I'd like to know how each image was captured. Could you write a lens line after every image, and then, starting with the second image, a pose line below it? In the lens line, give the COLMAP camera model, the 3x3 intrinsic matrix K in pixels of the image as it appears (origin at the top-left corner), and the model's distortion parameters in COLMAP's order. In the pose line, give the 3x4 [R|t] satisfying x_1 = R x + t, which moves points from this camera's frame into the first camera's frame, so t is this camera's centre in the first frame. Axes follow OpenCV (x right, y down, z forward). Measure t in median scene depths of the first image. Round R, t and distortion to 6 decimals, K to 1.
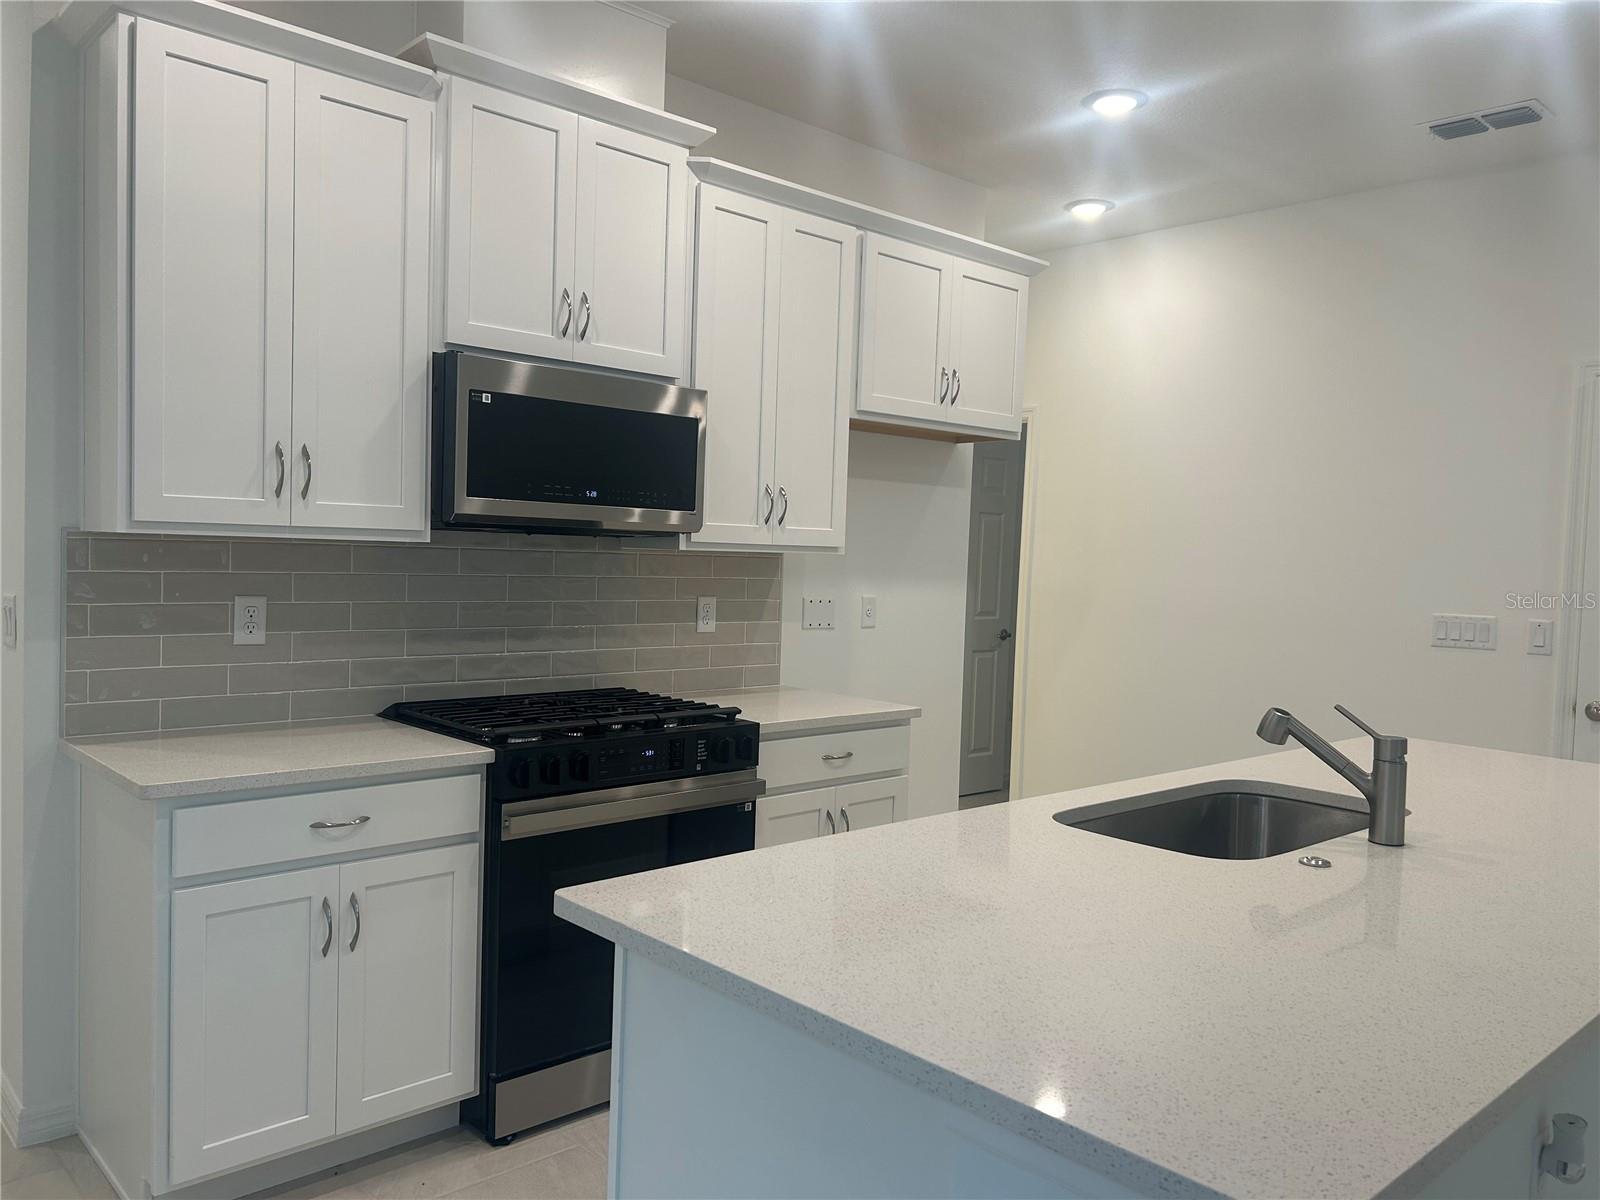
lens RADIAL K [[1211.1, 0, 800.0], [0, 1211.1, 600.0], [0, 0, 1]] dist [0.039103, -0.059829]
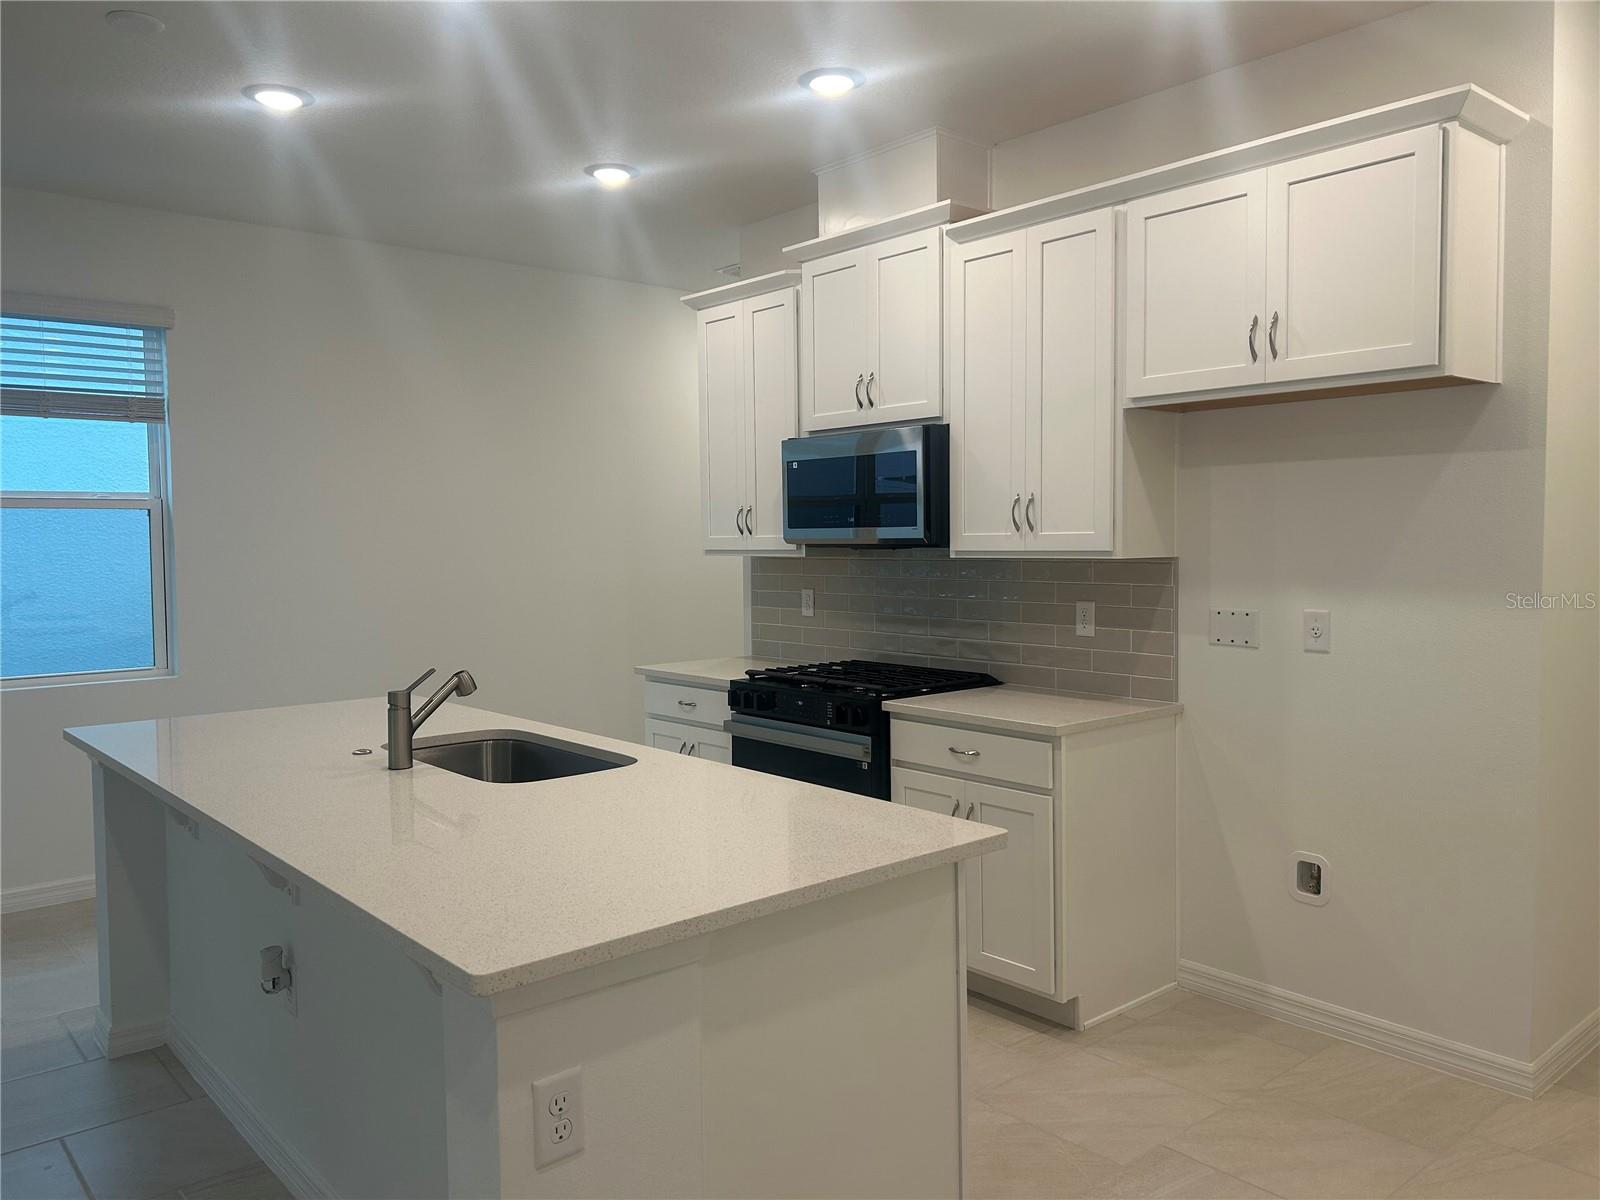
lens RADIAL K [[1211.1, 0, 800.0], [0, 1211.1, 600.0], [0, 0, 1]] dist [0.039103, -0.059829]
pose [[-0.045973, 0.022248, -0.998695, 1.161329], [-0.031054, 0.999237, 0.023690, -0.025306], [0.998460, 0.032102, -0.045247, 0.957756]]
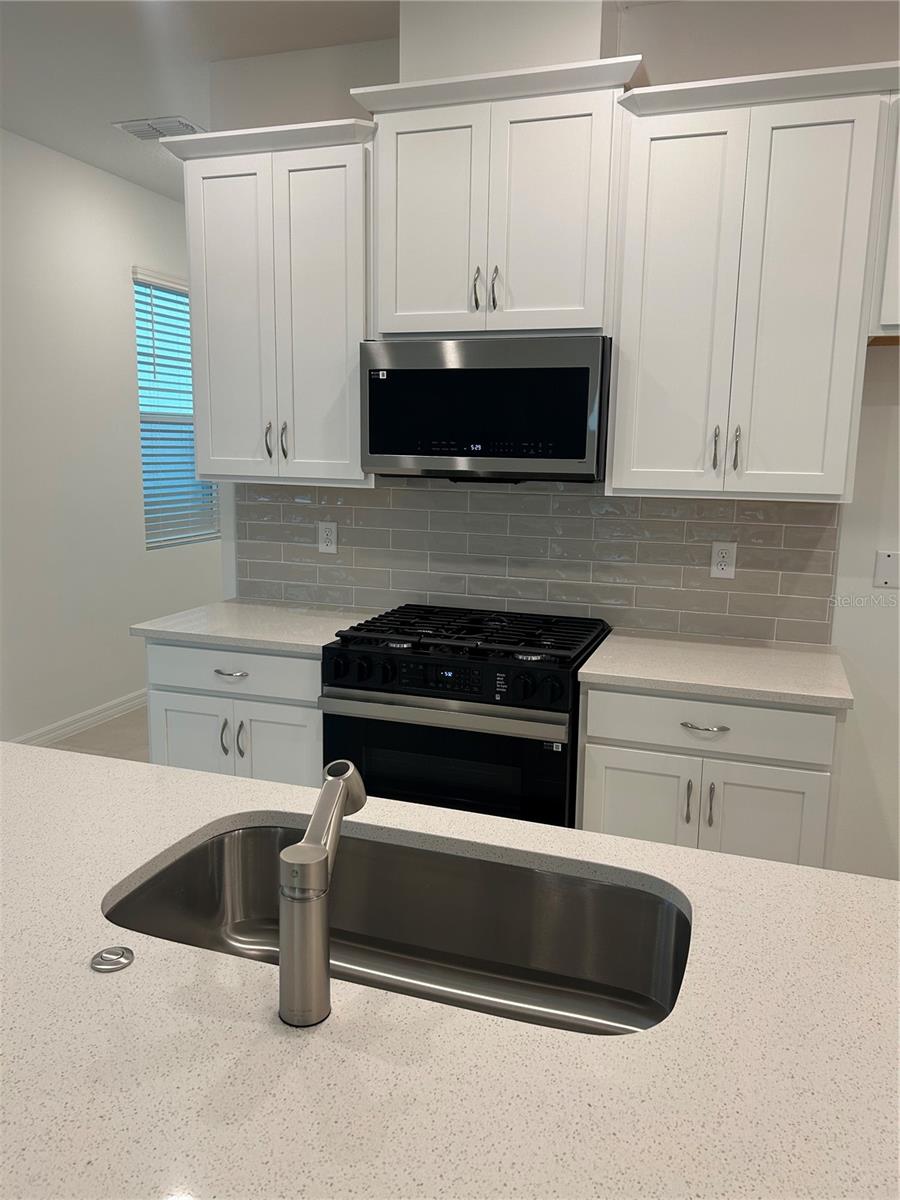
lens RADIAL K [[908.3, 0, 470.3], [0, 908.3, 603.9], [0, 0, 1]] dist [0.039103, -0.059829]
pose [[0.467115, 0.127489, -0.874957, 0.576876], [-0.038462, 0.991544, 0.123943, -0.044132], [0.883359, -0.024243, 0.468069, 0.557777]]
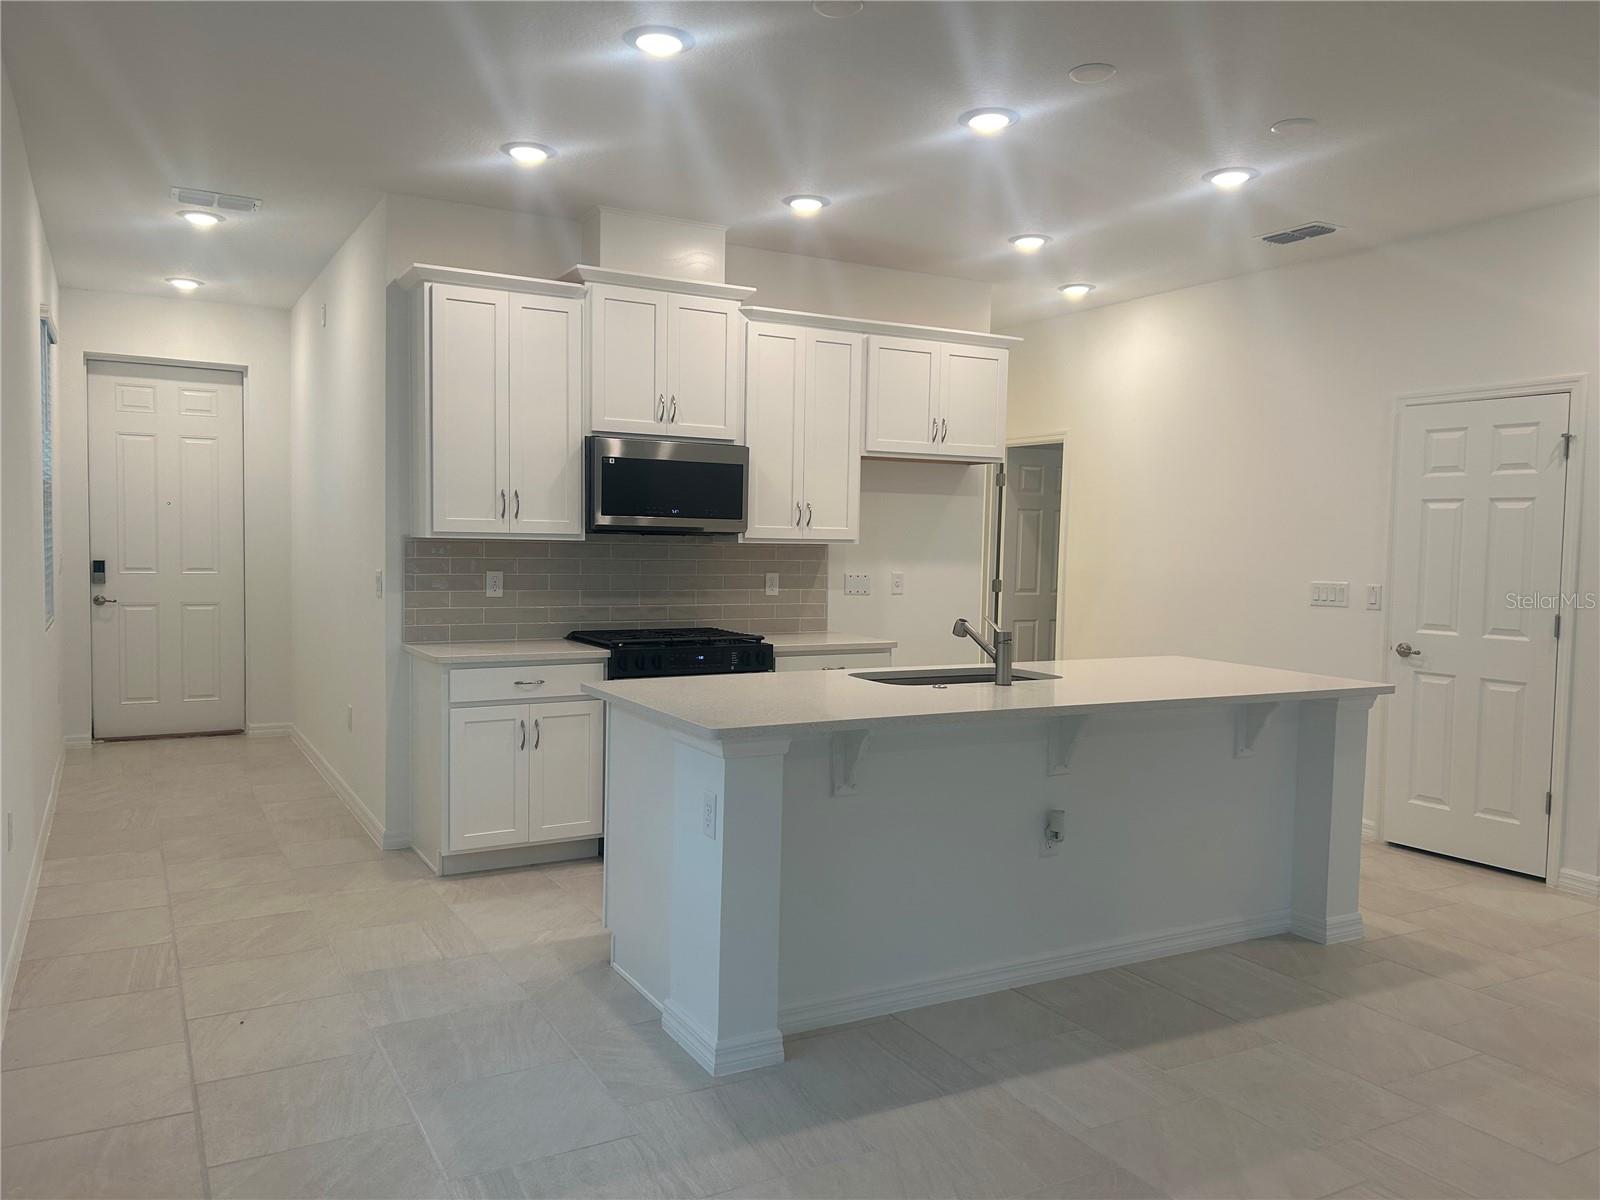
lens RADIAL K [[1211.1, 0, 800.0], [0, 1211.1, 600.0], [0, 0, 1]] dist [0.039103, -0.059829]
pose [[0.971321, -0.004946, -0.237720, 0.395855], [0.005374, 0.999985, 0.001153, 0.037098], [0.237710, -0.002397, 0.971333, -0.617671]]
